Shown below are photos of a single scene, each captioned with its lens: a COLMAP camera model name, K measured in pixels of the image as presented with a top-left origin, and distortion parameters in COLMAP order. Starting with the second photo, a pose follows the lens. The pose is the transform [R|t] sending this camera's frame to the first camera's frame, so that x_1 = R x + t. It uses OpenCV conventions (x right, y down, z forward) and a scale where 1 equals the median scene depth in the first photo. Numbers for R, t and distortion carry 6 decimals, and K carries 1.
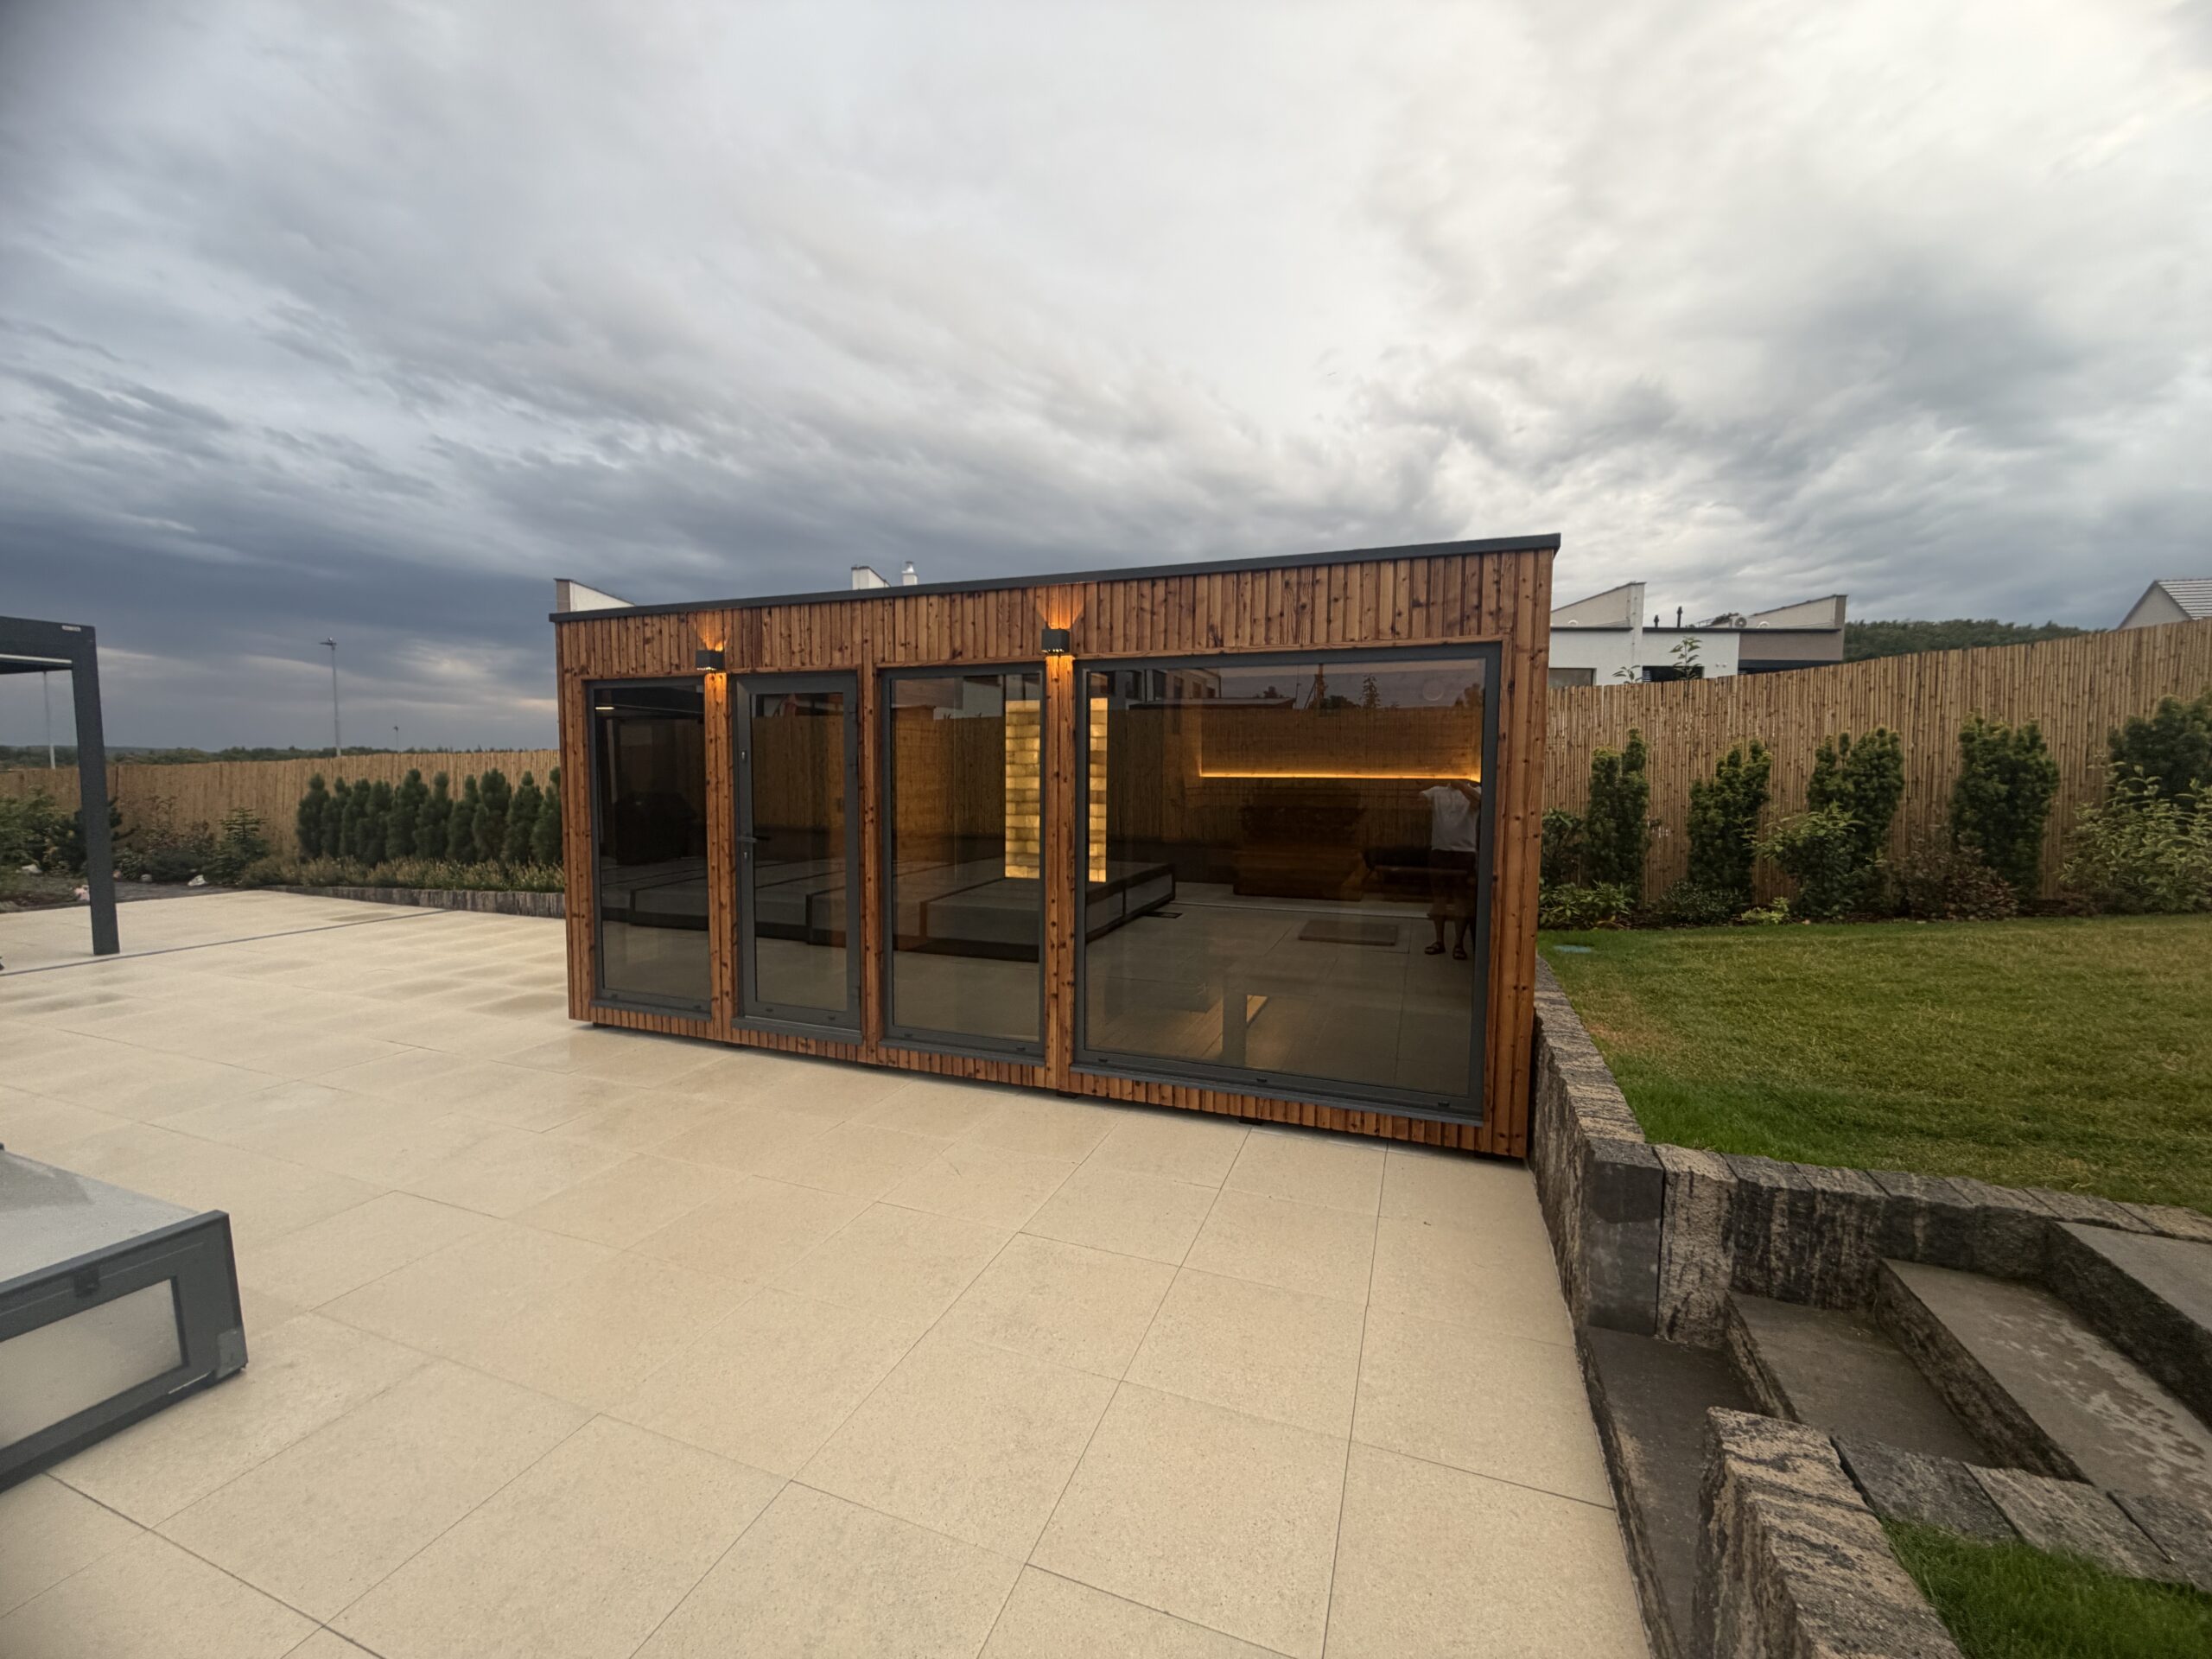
lens RADIAL K [[882.9, 0, 1098.9], [0, 882.9, 832.0], [0, 0, 1]] dist [0.001227, 0.000075]
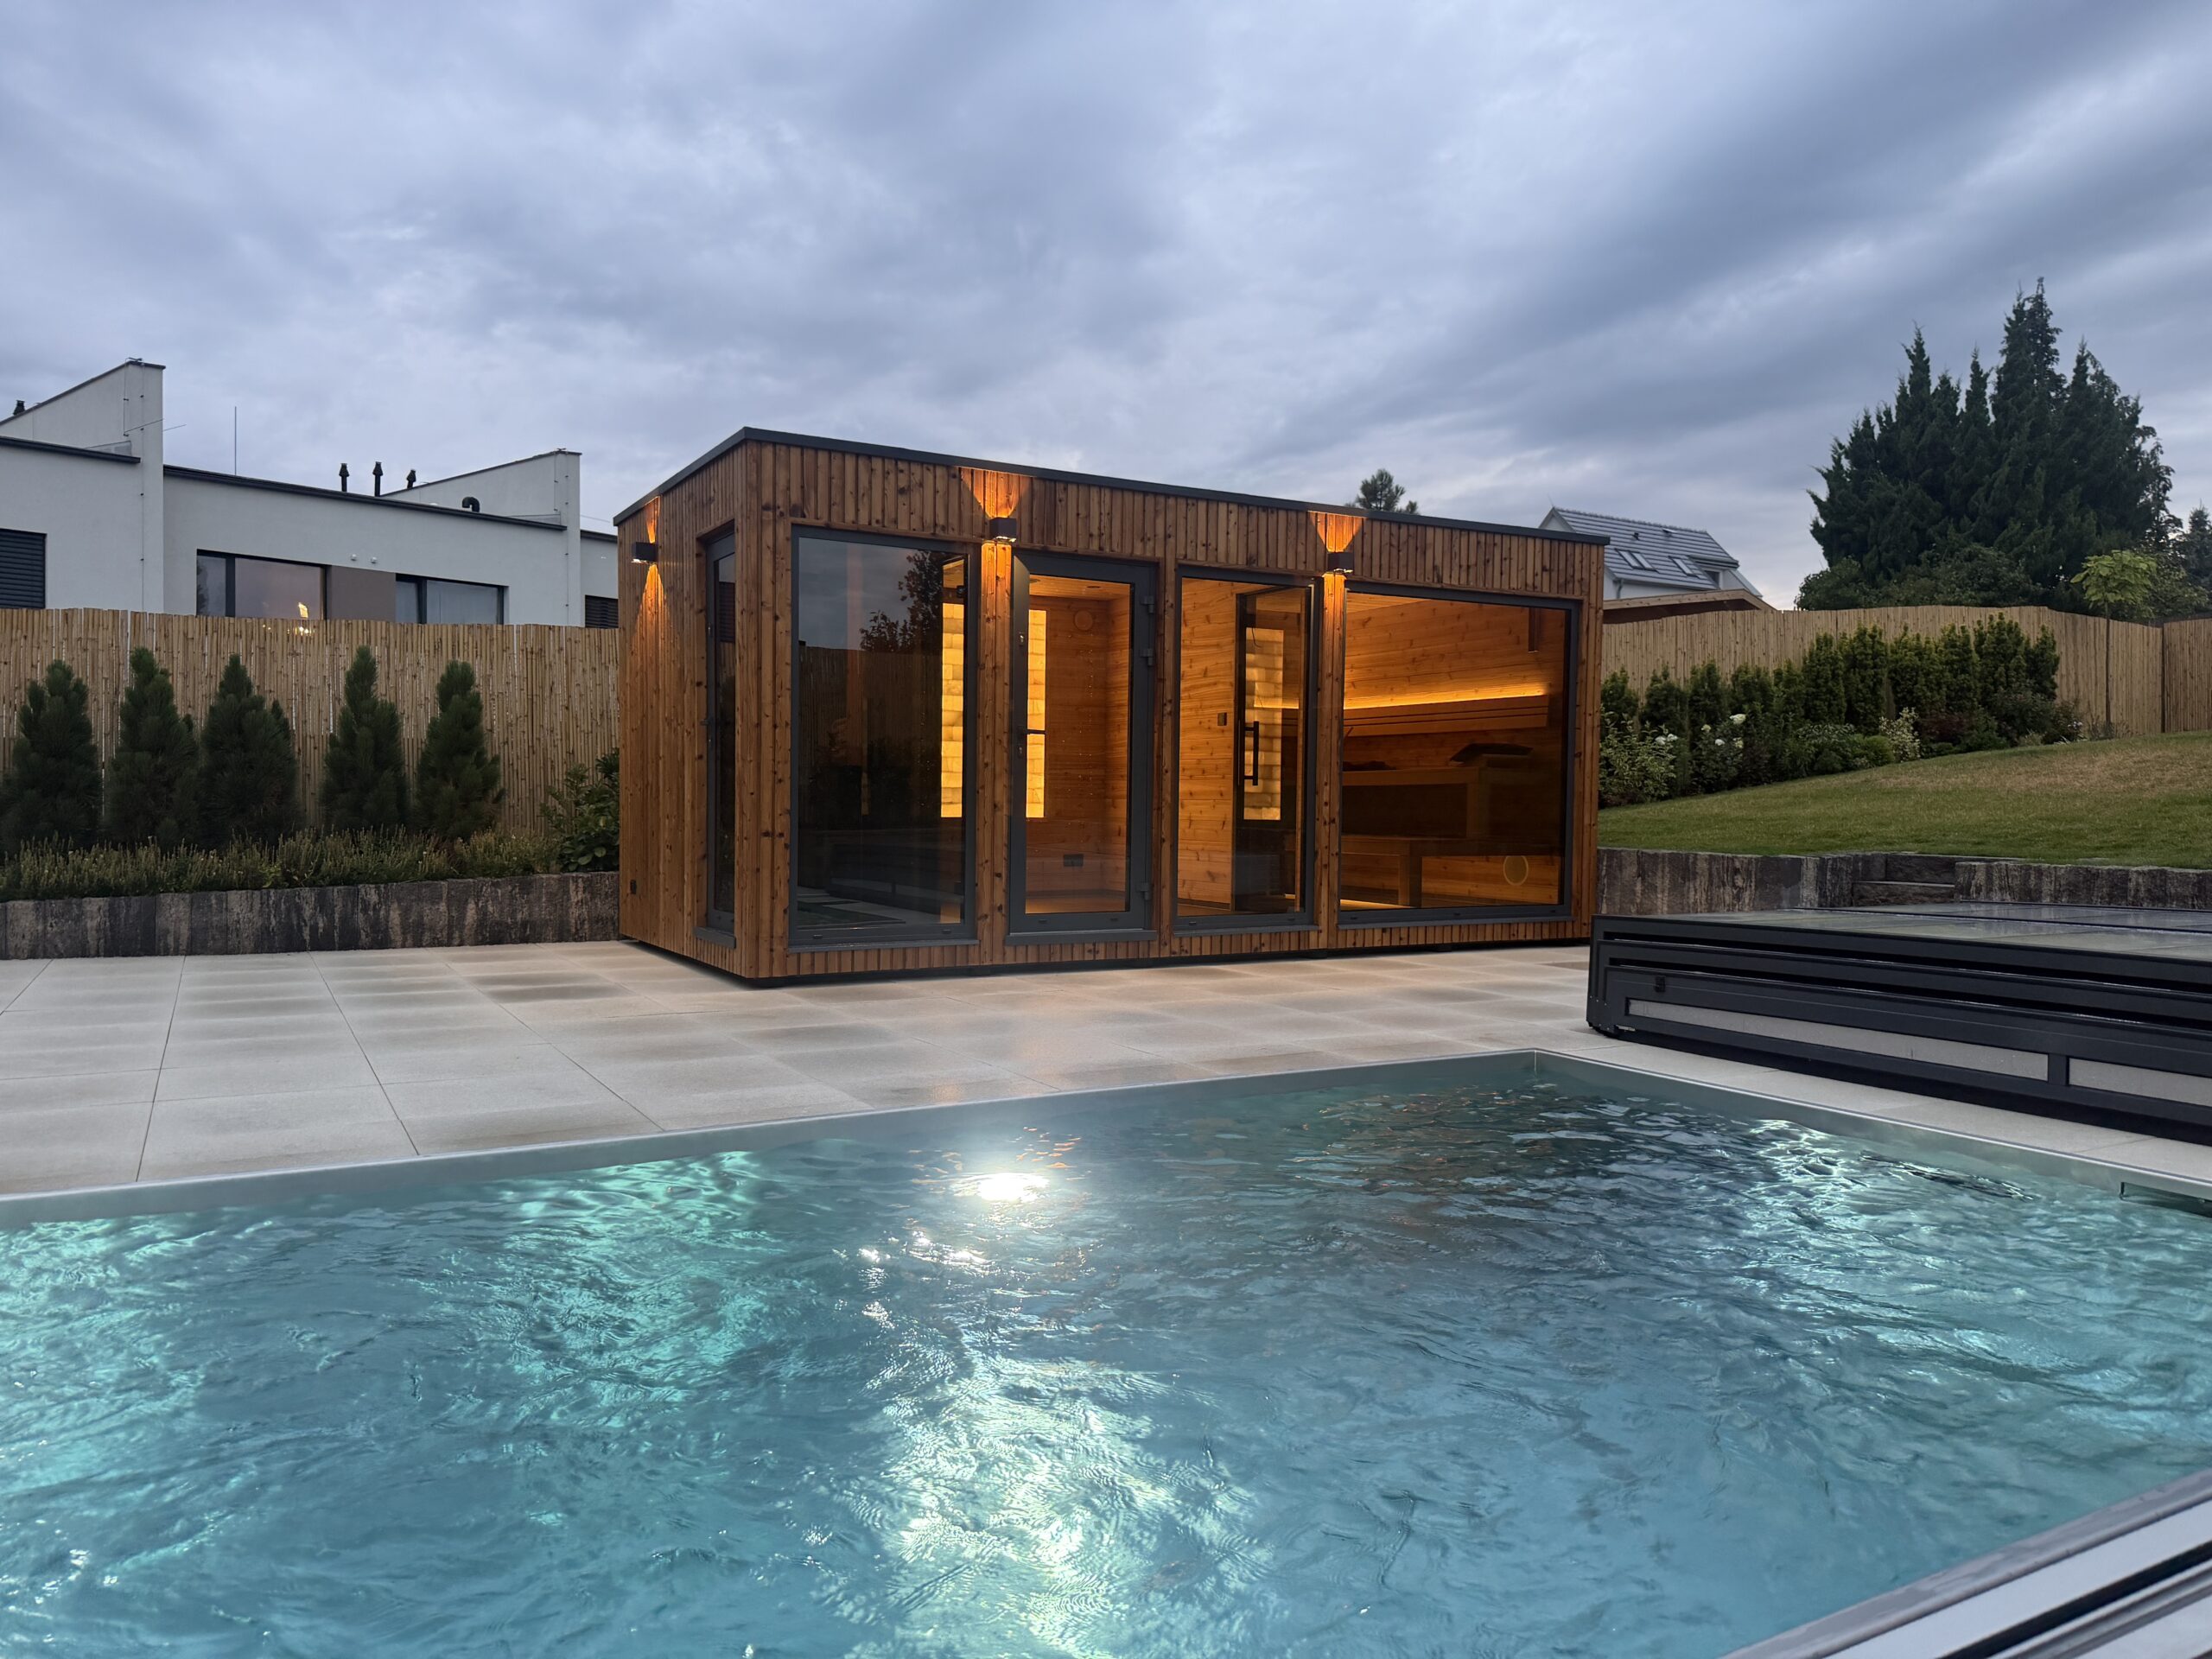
lens RADIAL K [[1534.9, 0, 1105.7], [0, 1534.9, 833.0], [0, 0, 1]] dist [0.151960, -0.271576]
pose [[0.640381, -0.016766, 0.767874, -1.719465], [0.048409, 0.998655, -0.018567, 0.159925], [-0.766530, 0.049062, 0.640332, -0.070432]]
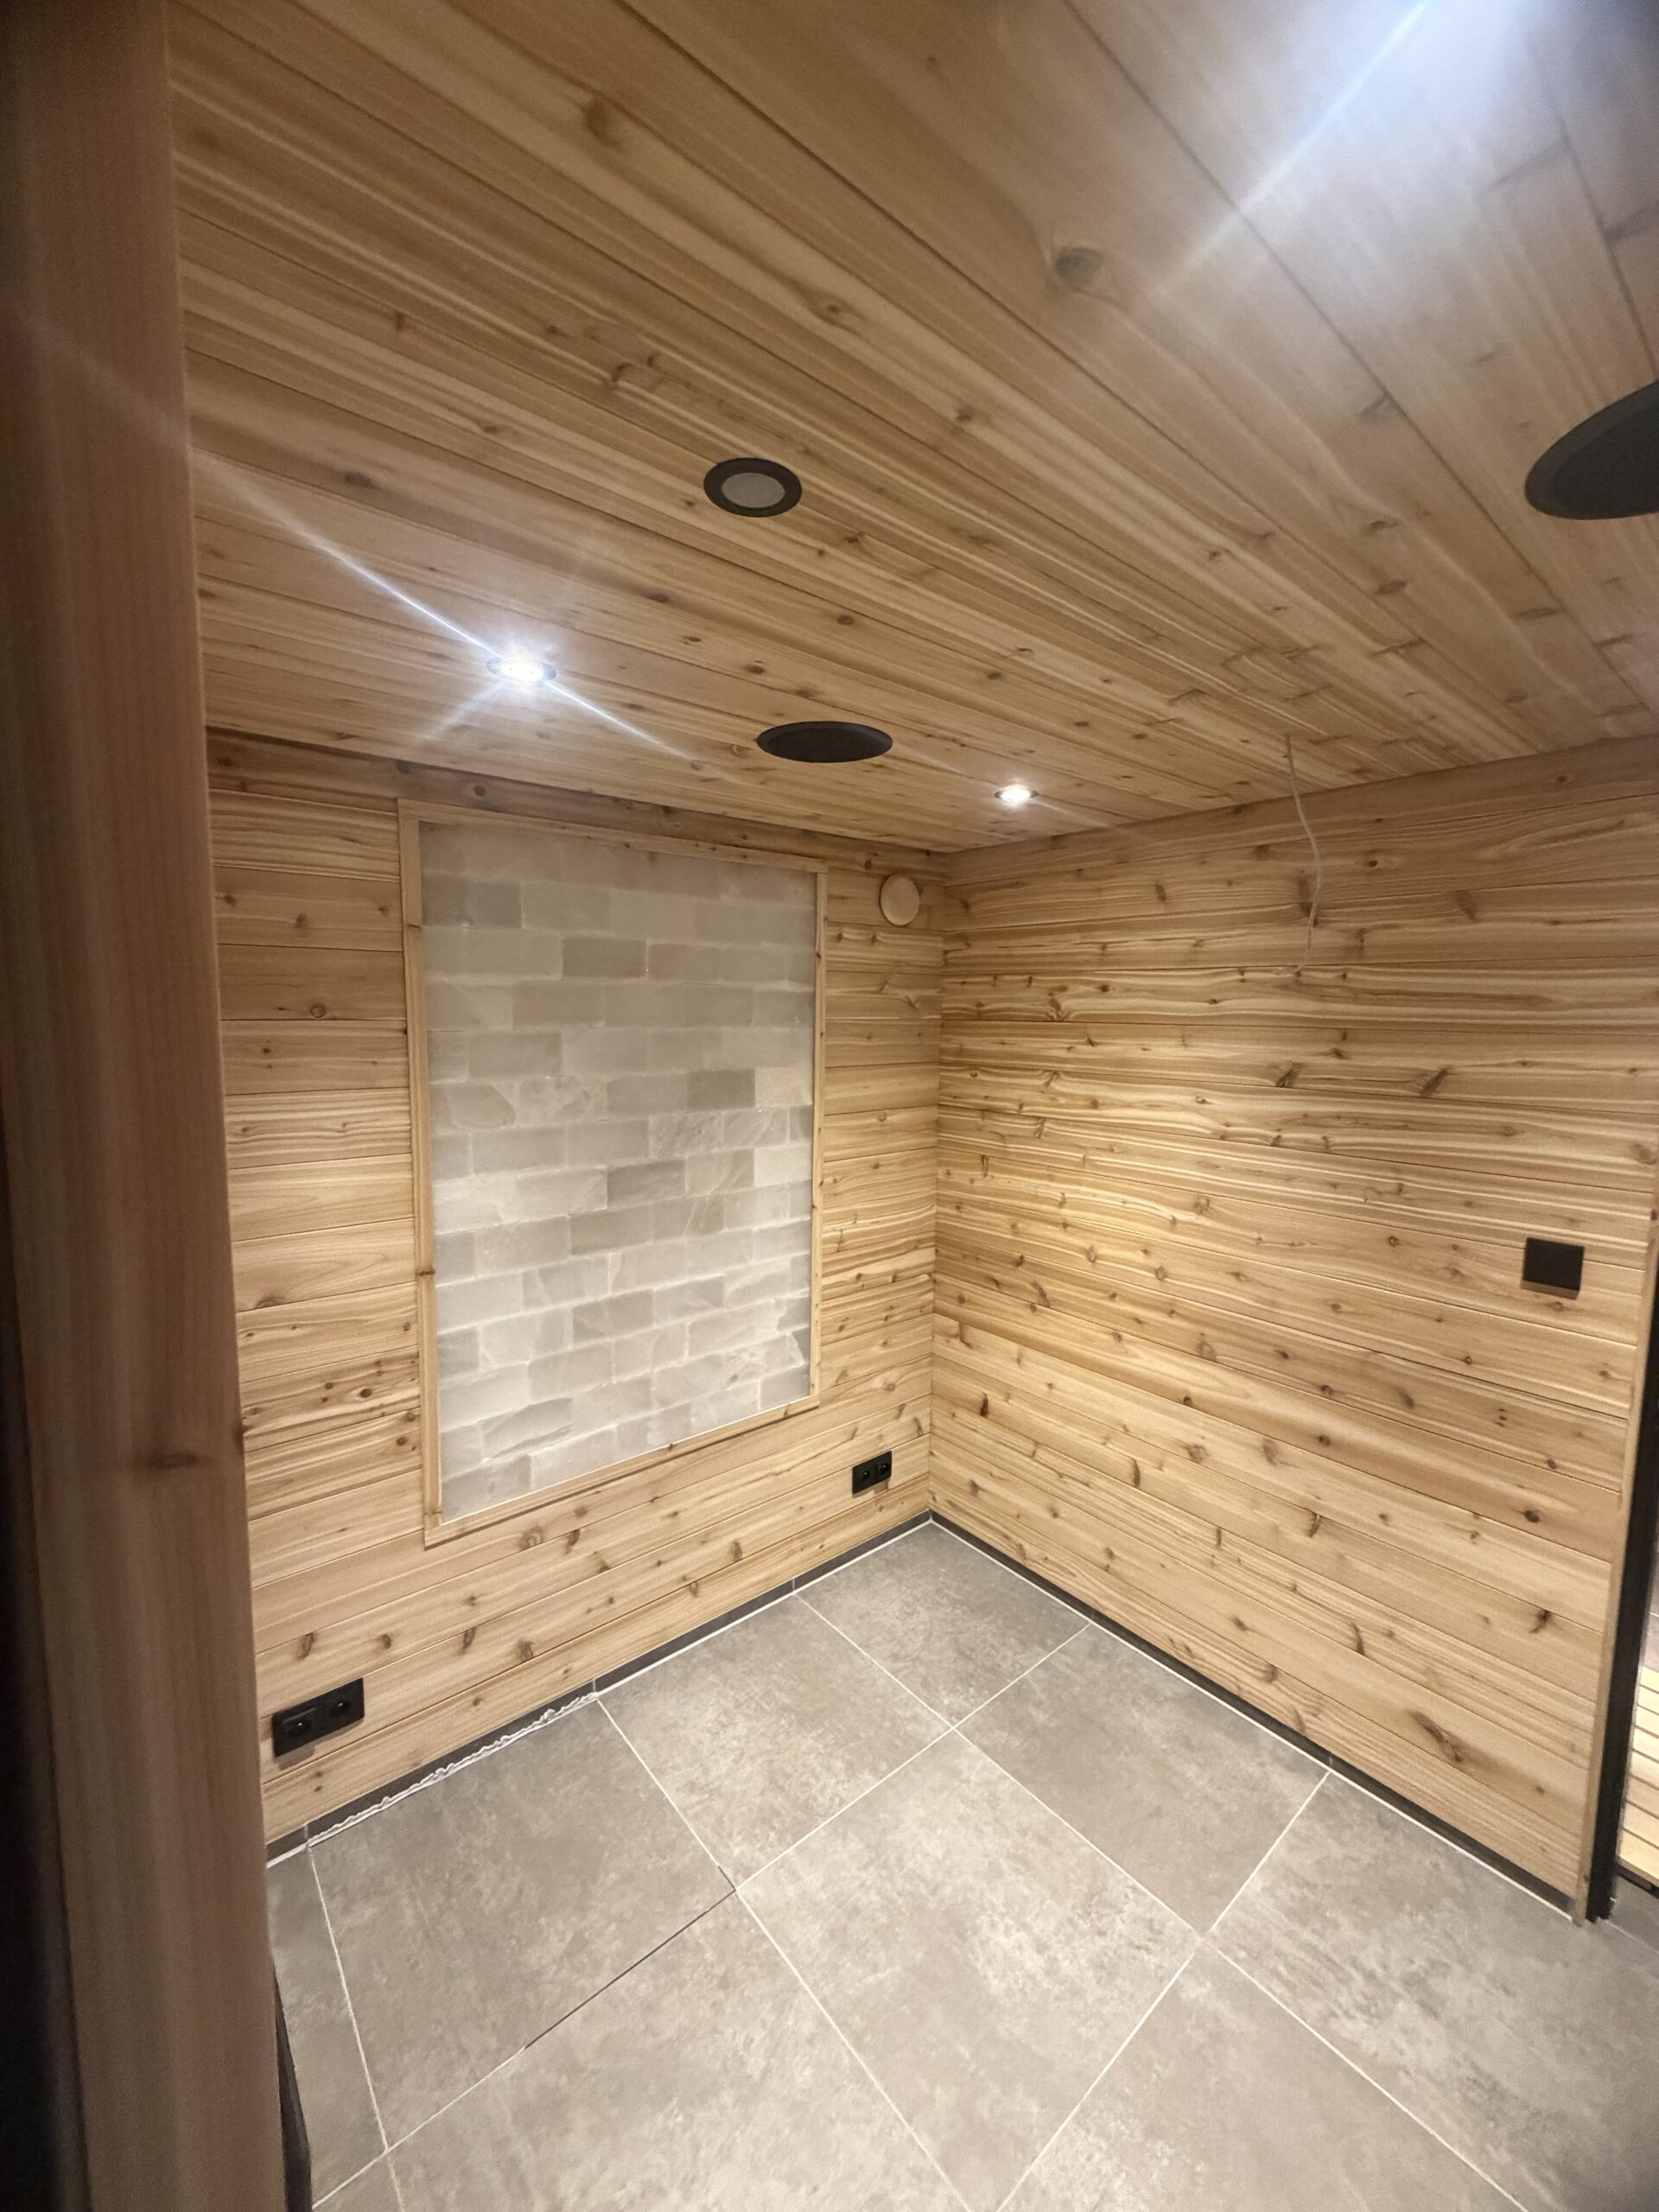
lens RADIAL K [[882.9, 0, 826.6], [0, 882.9, 1101.3], [0, 0, 1]] dist [0.001227, 0.000075]
pose [[0.492163, -0.090138, 0.865824, -0.414777], [0.053205, 0.995880, 0.073434, -0.132974], [-0.868876, 0.009925, 0.494931, 1.236605]]
